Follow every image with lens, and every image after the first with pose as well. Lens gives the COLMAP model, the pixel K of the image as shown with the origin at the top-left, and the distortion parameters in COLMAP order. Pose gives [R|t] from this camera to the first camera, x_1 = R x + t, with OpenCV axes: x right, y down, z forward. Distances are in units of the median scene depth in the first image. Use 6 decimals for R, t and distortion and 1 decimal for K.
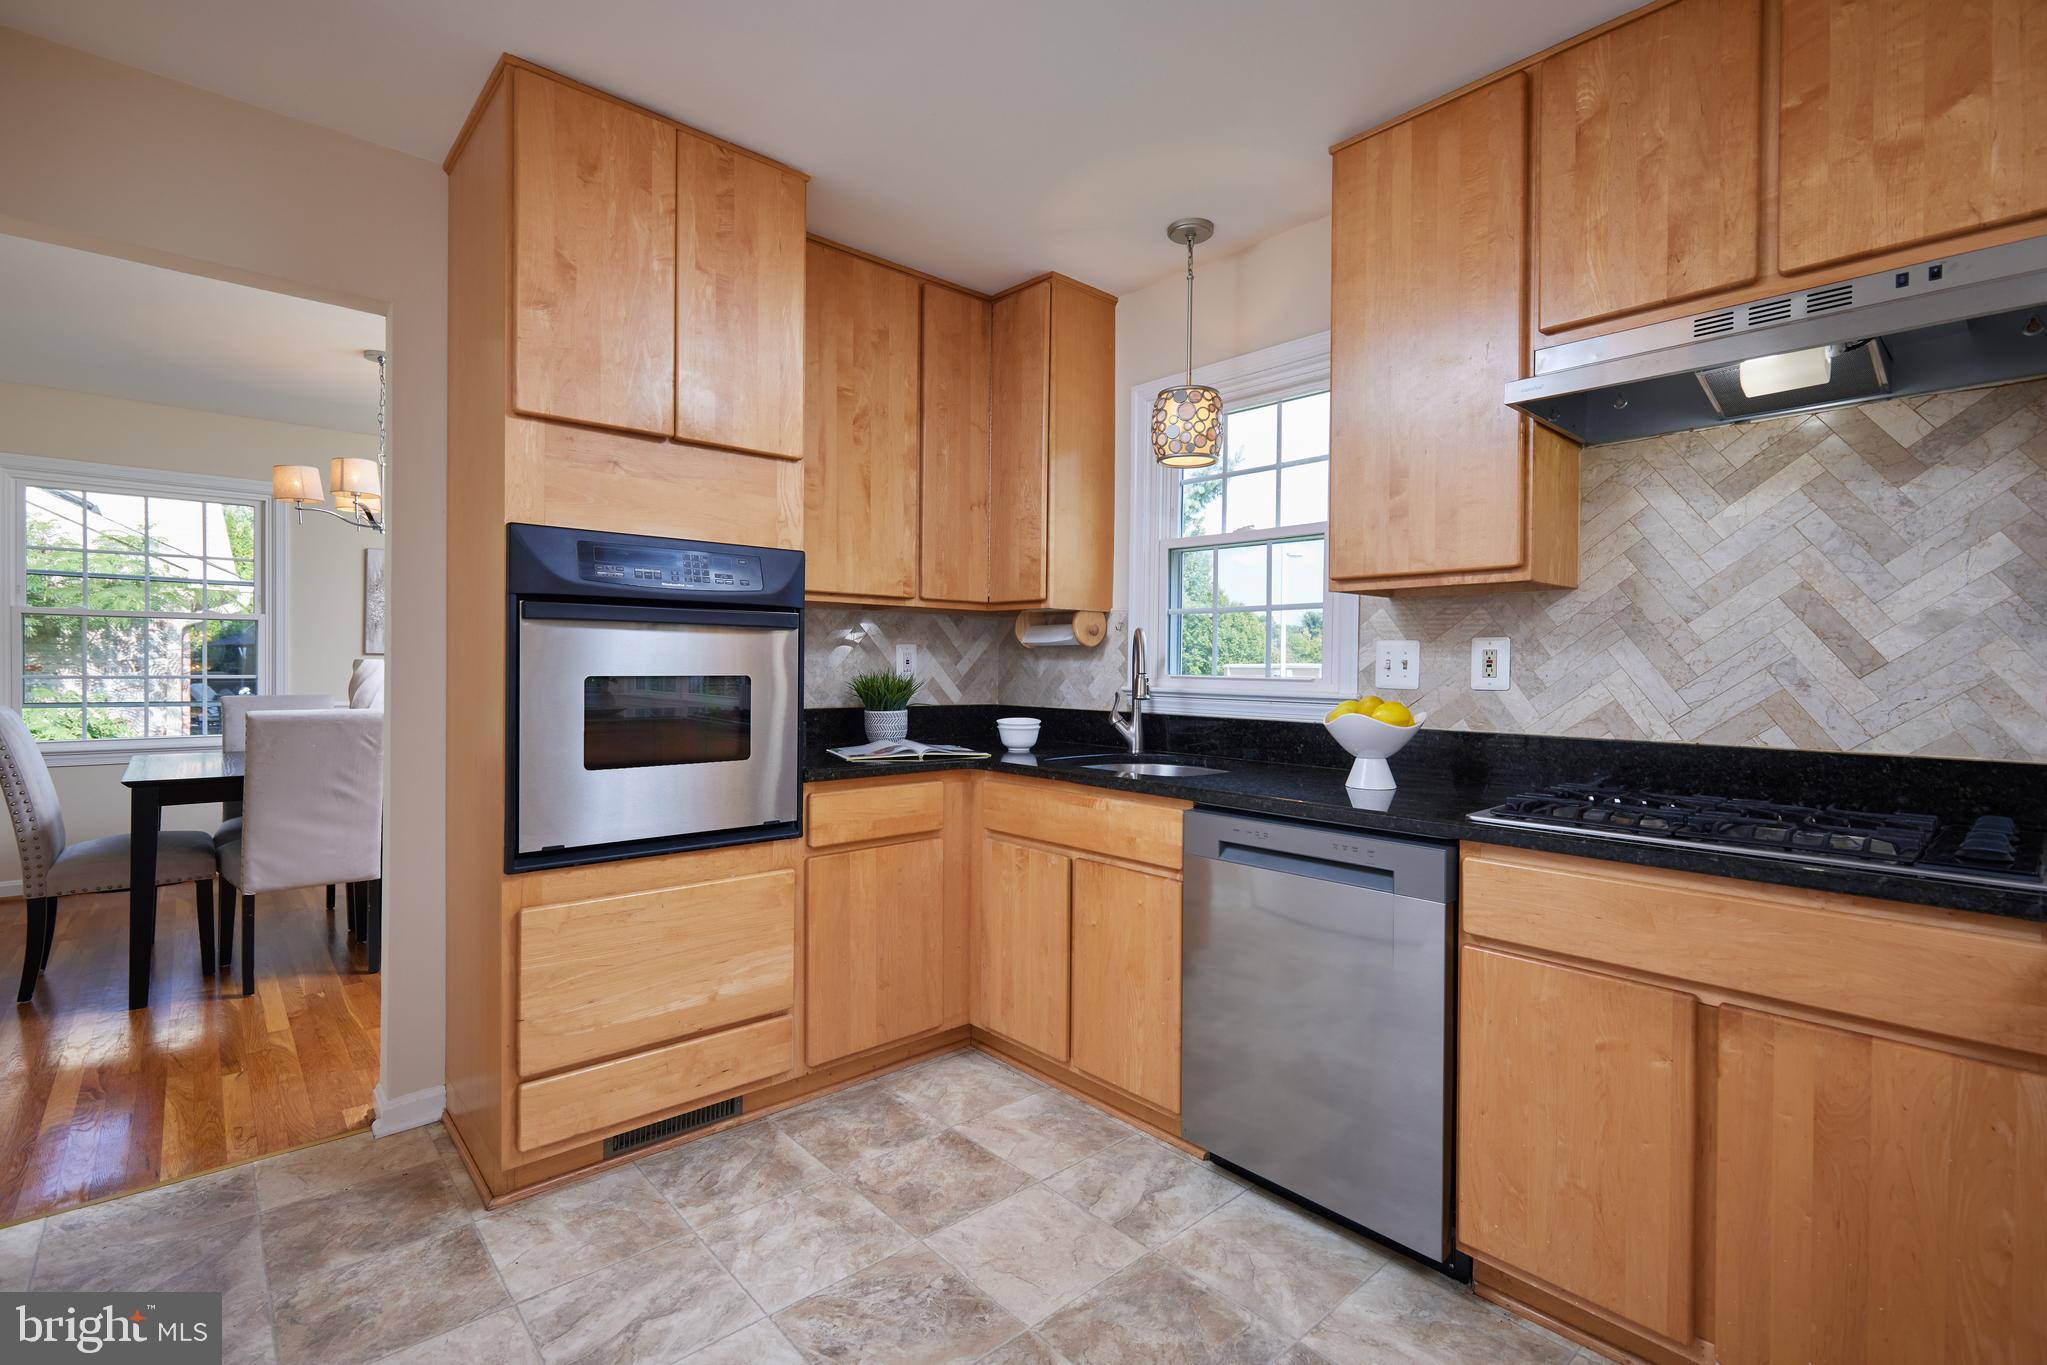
lens RADIAL K [[935.8, 0, 1026.5], [0, 935.8, 672.4], [0, 0, 1]] dist [-0.025558, 0.000645]
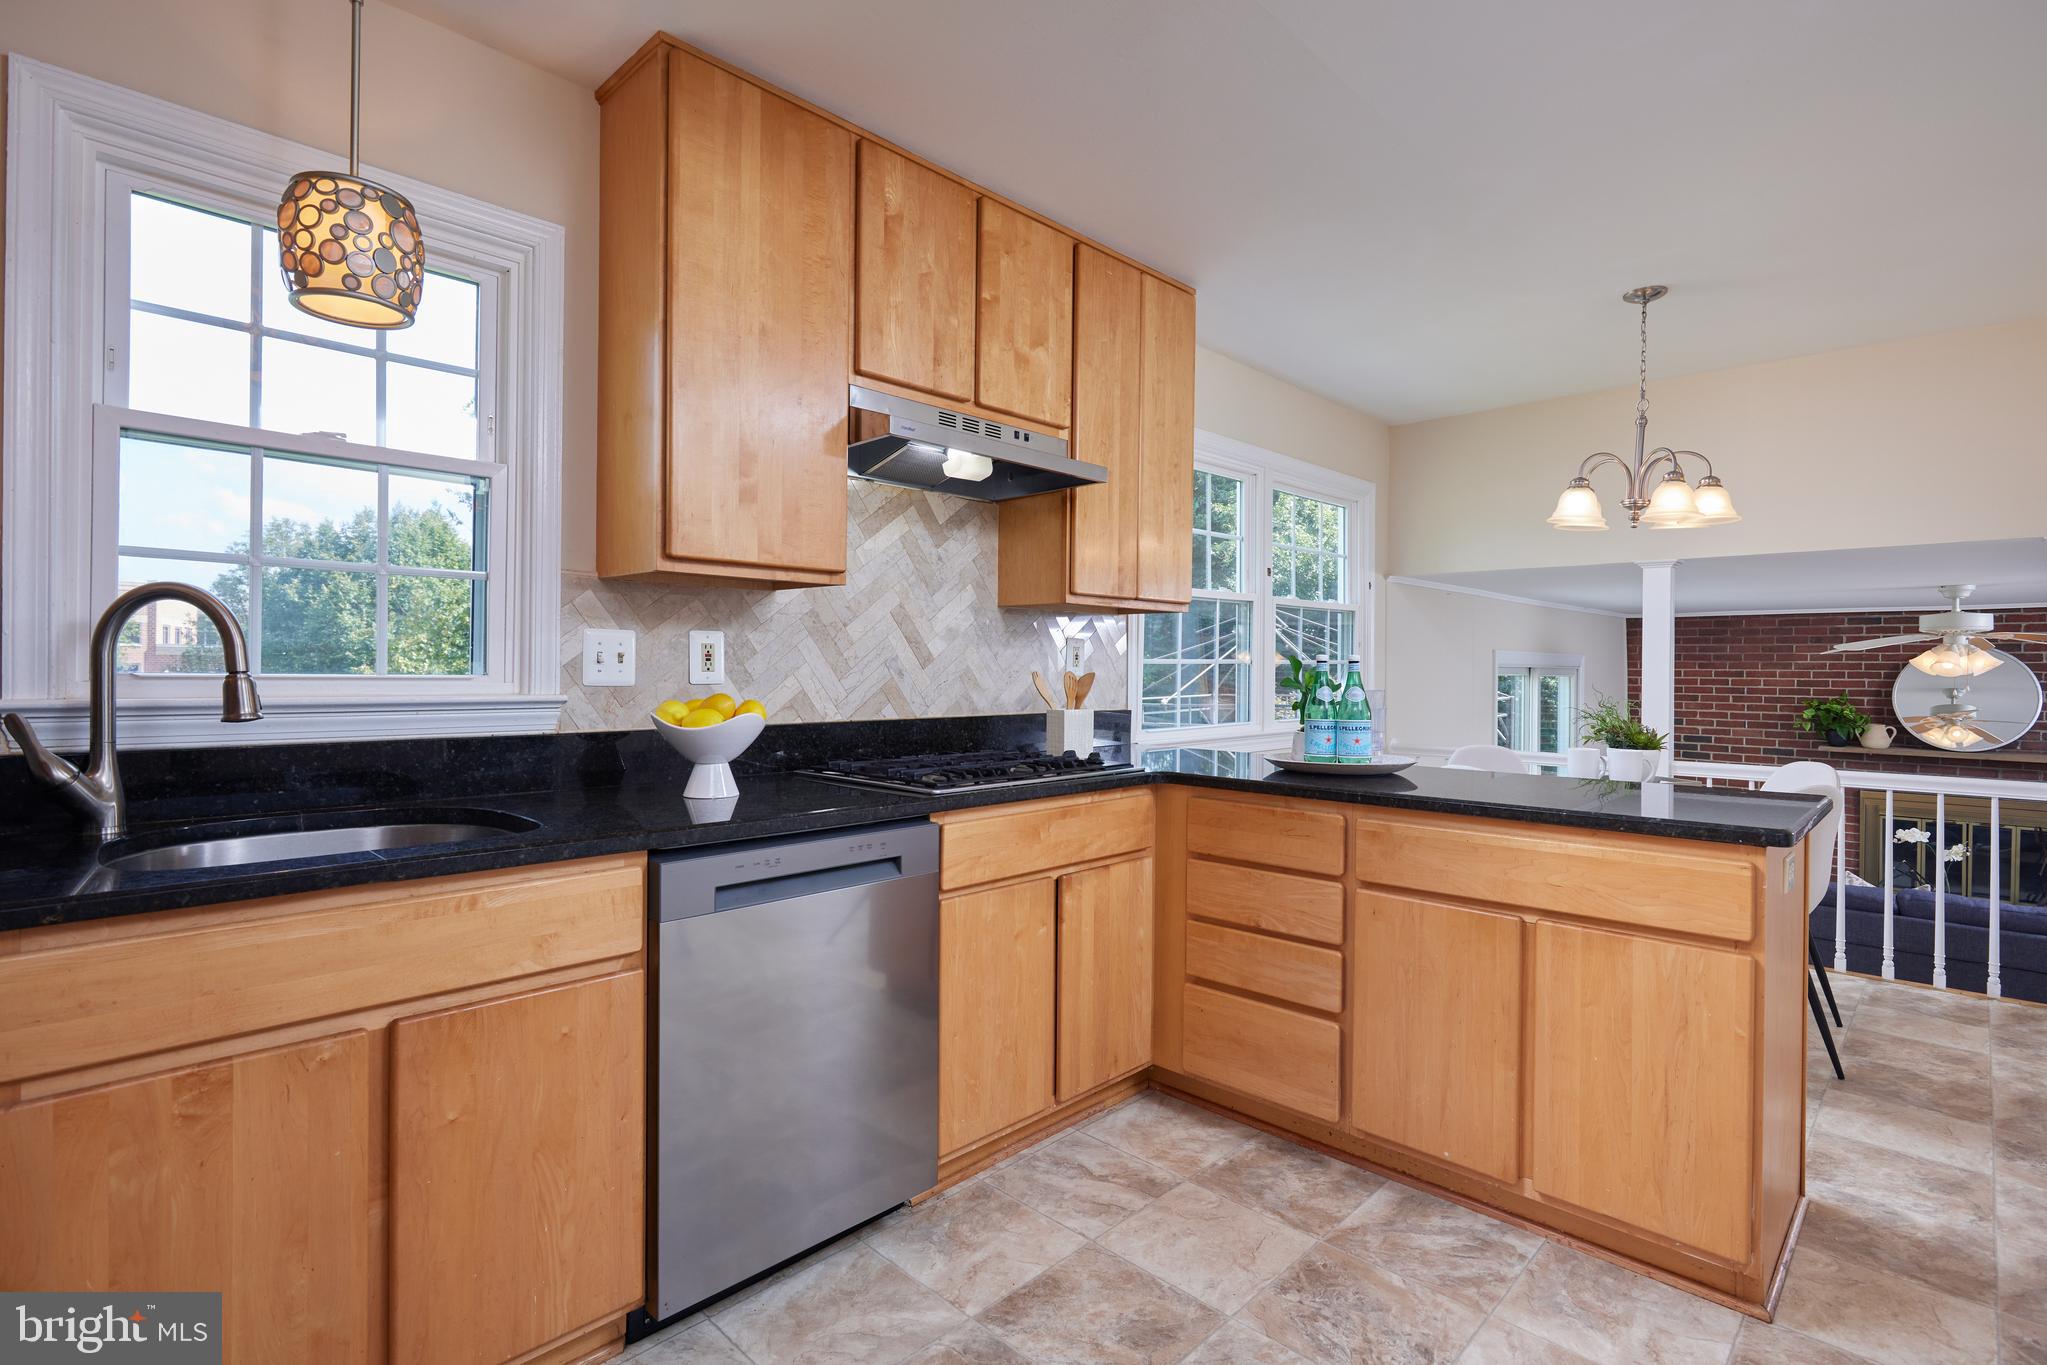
lens RADIAL K [[1055.2, 0, 1018.9], [0, 1055.2, 671.8], [0, 0, 1]] dist [0.035847, -0.000045]
pose [[-0.108670, -0.001409, 0.994077, -0.827448], [0.008047, 0.999965, 0.002297, 0.007761], [-0.994045, 0.008249, -0.108655, 0.993006]]
